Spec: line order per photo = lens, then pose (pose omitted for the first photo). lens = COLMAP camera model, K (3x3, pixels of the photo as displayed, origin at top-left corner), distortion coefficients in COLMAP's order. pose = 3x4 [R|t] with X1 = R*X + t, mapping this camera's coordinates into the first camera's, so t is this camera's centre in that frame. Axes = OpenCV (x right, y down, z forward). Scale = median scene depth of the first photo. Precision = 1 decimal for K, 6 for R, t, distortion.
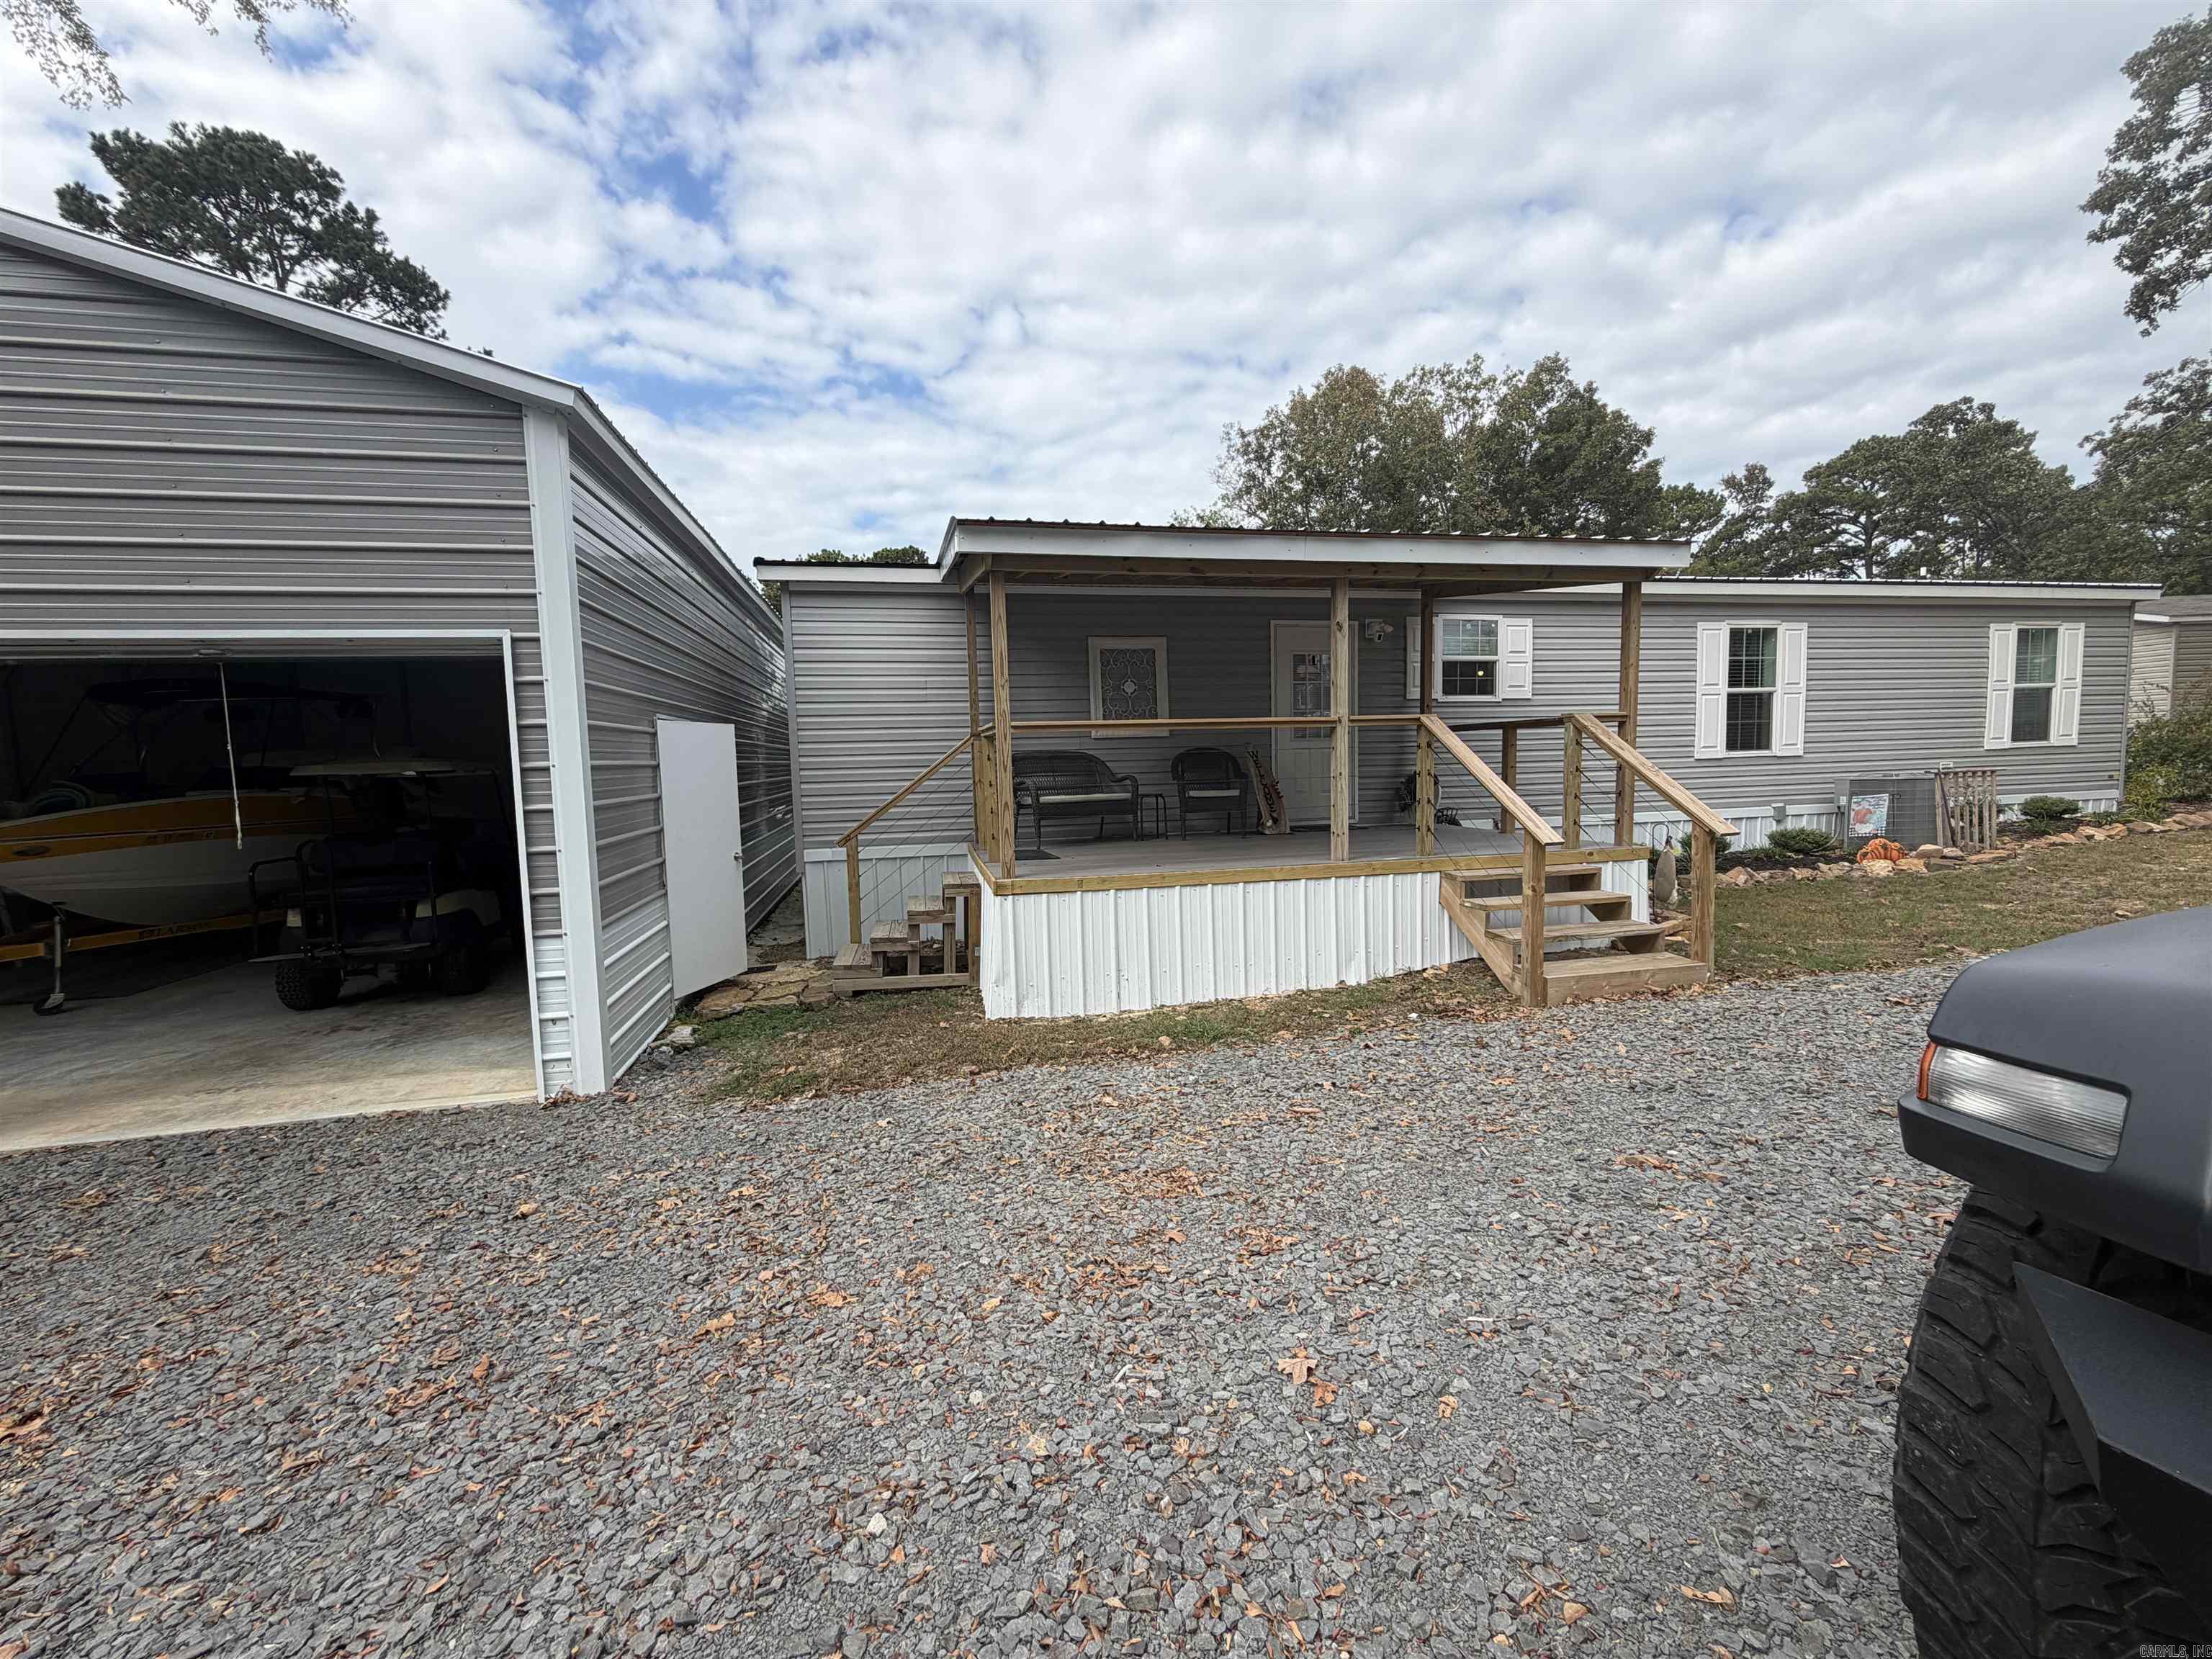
lens RADIAL K [[886.8, 0, 1103.1], [0, 886.8, 827.9], [0, 0, 1]] dist [0.001245, -0.000053]
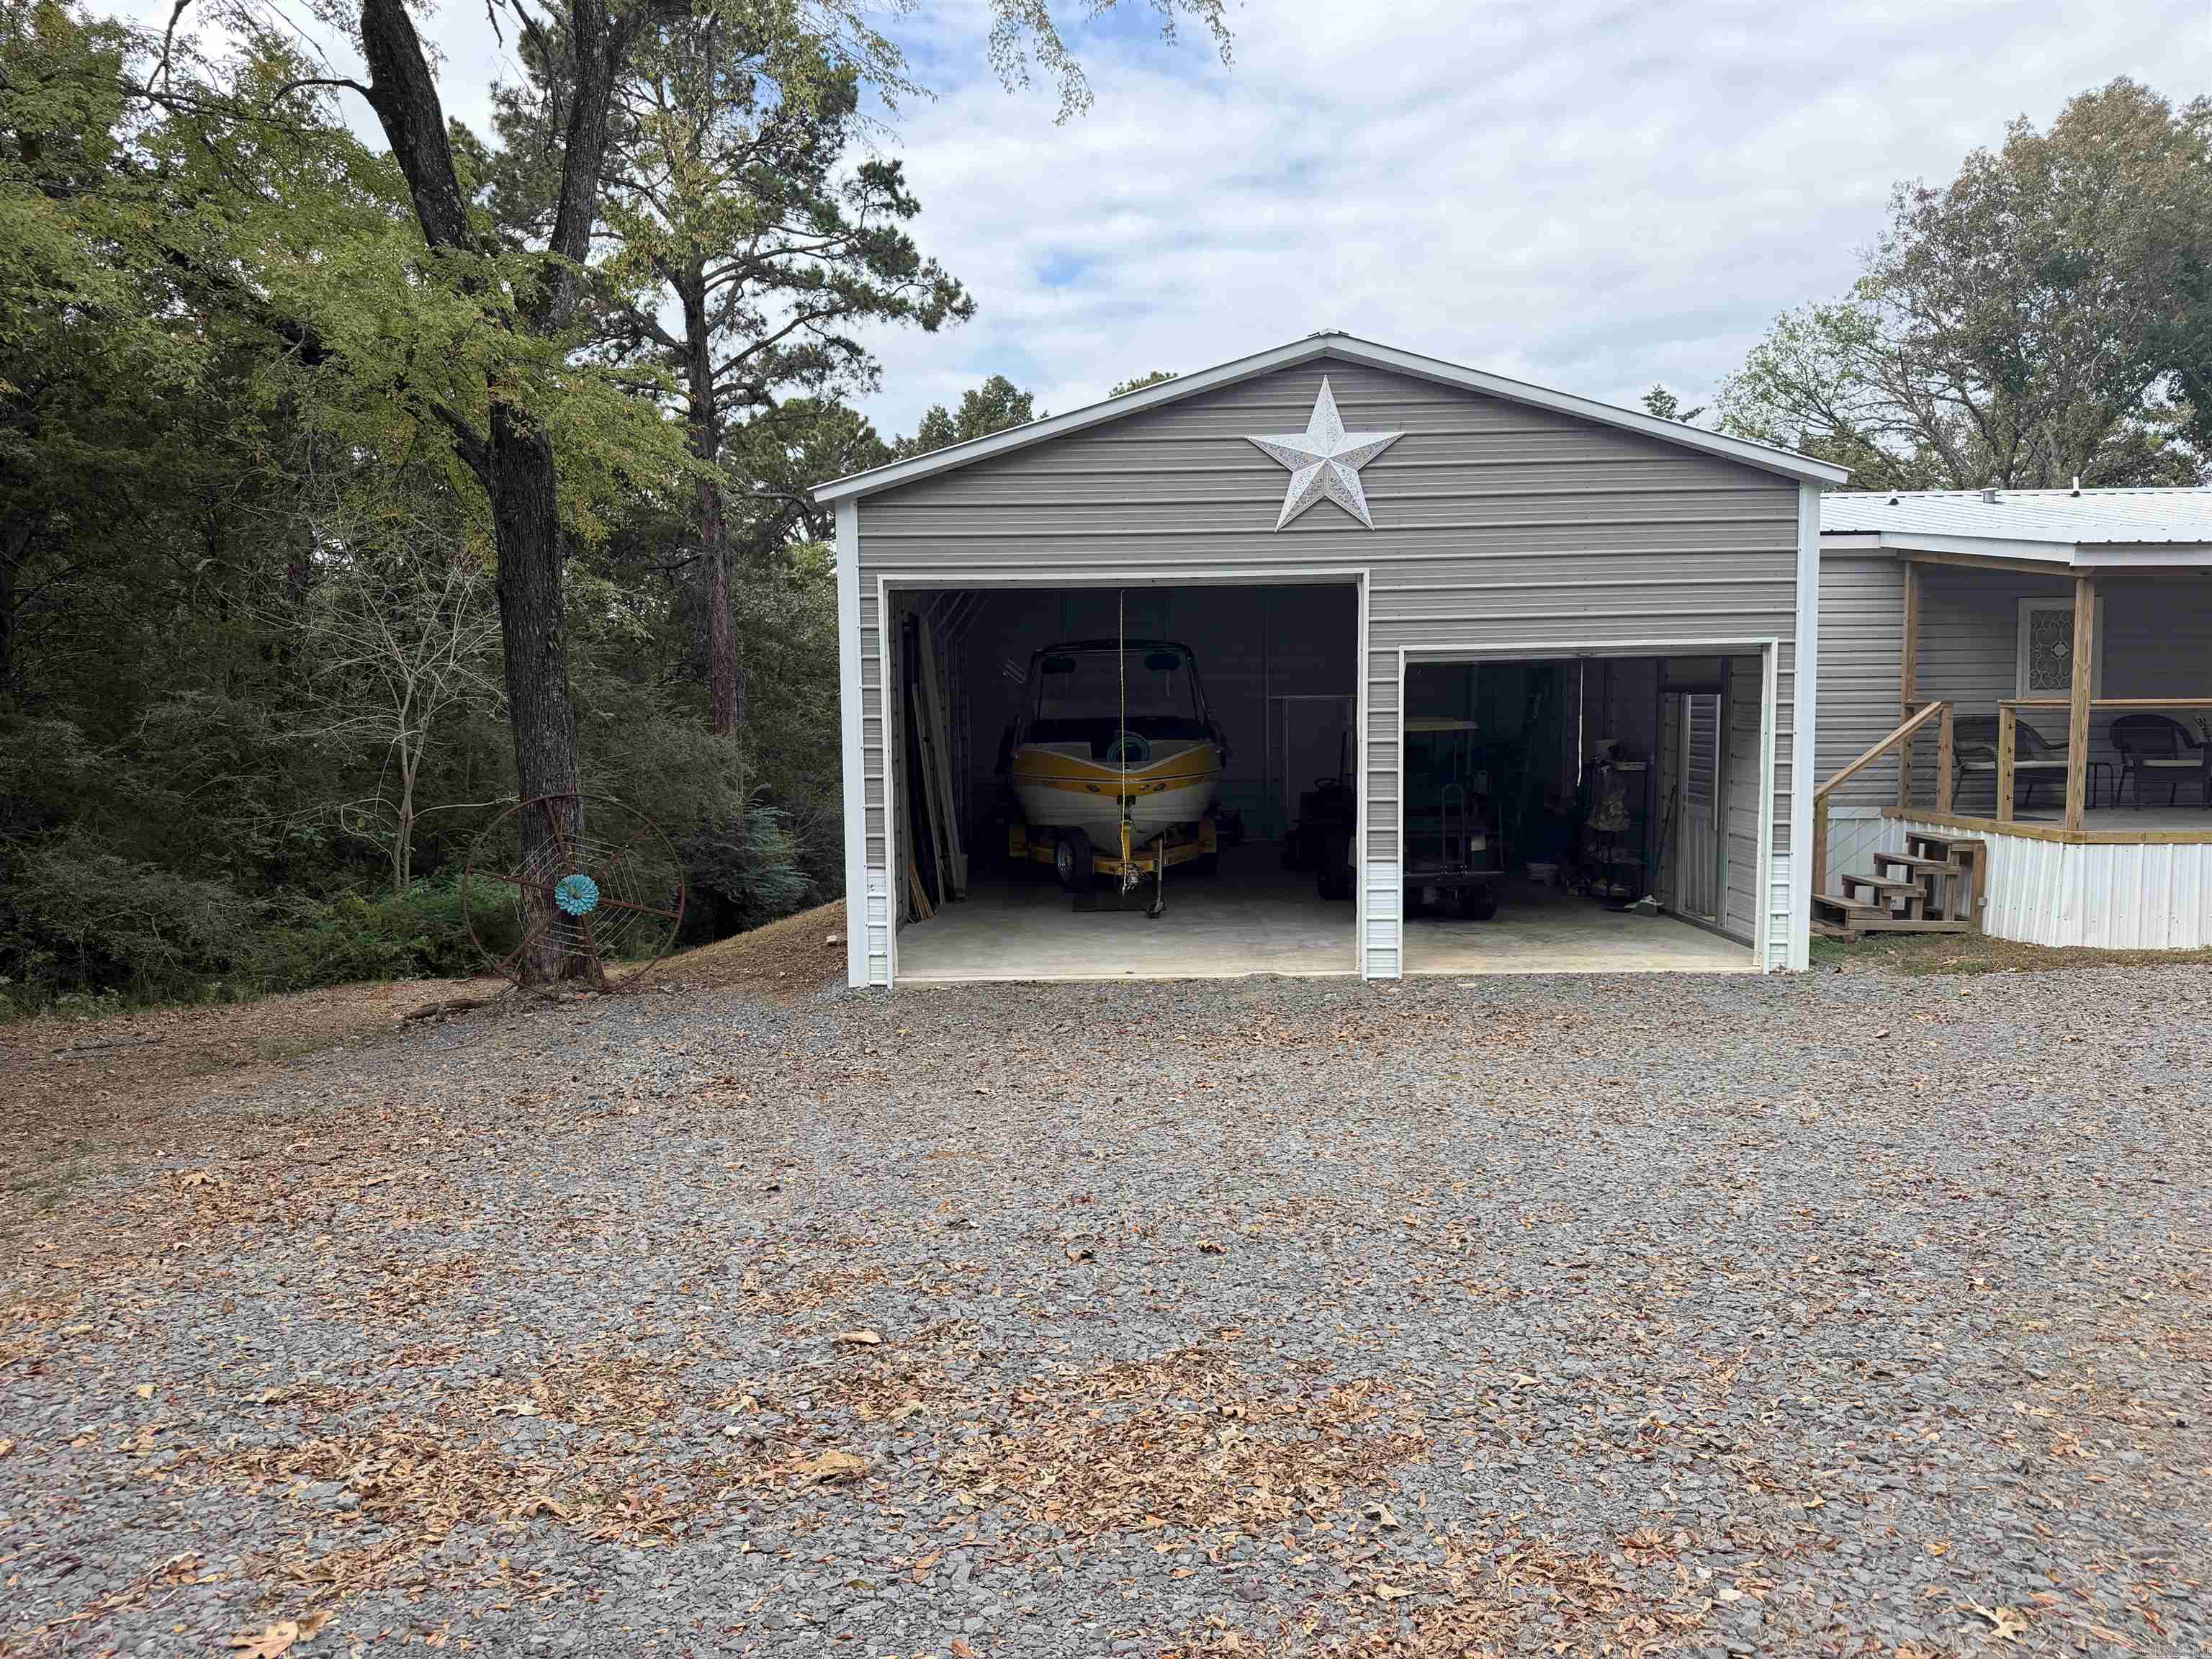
lens RADIAL K [[1563.2, 0, 1120.8], [0, 1563.2, 831.3], [0, 0, 1]] dist [0.060885, -0.073388]
pose [[0.978785, 0.032939, -0.202223, -0.718533], [-0.030310, 0.999411, 0.016084, 0.048234], [0.202634, -0.009614, 0.979207, -1.033943]]
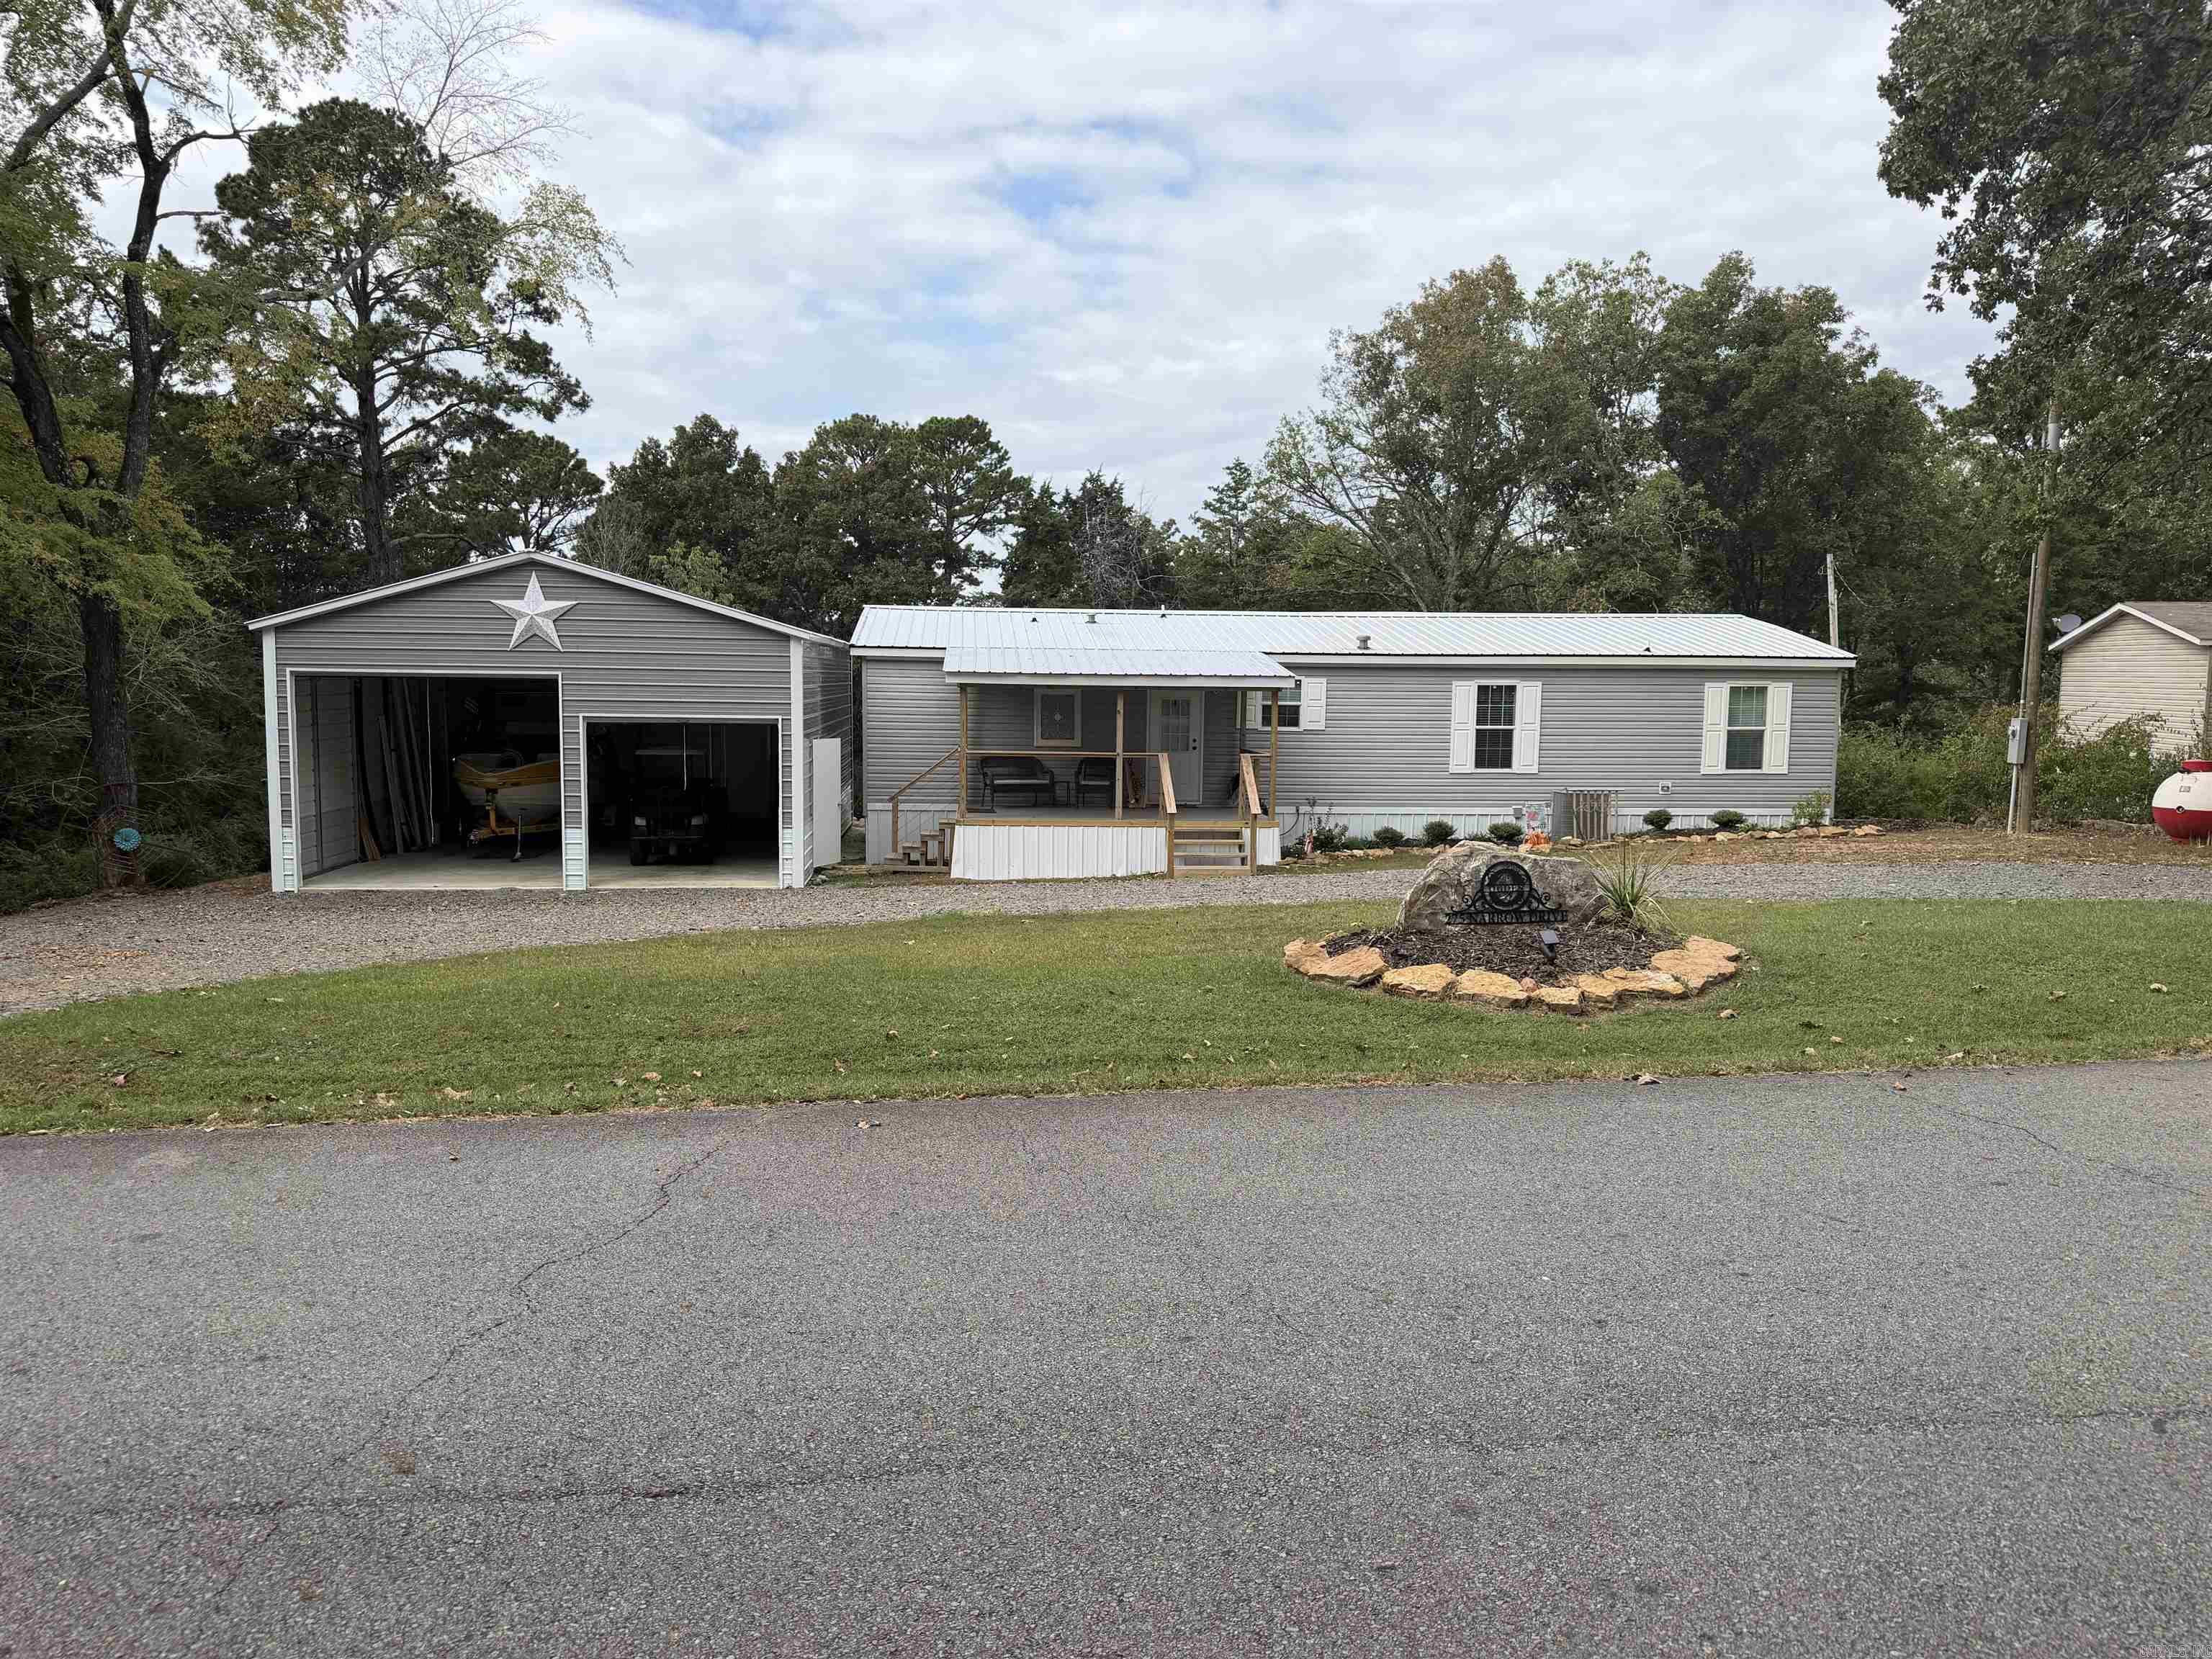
lens RADIAL K [[1563.2, 0, 1117.9], [0, 1563.2, 835.3], [0, 0, 1]] dist [0.060885, -0.073388]
pose [[0.992033, 0.052645, -0.114453, 0.574957], [-0.049963, 0.998408, 0.026186, -0.018926], [0.115650, -0.020259, 0.993083, -2.261328]]
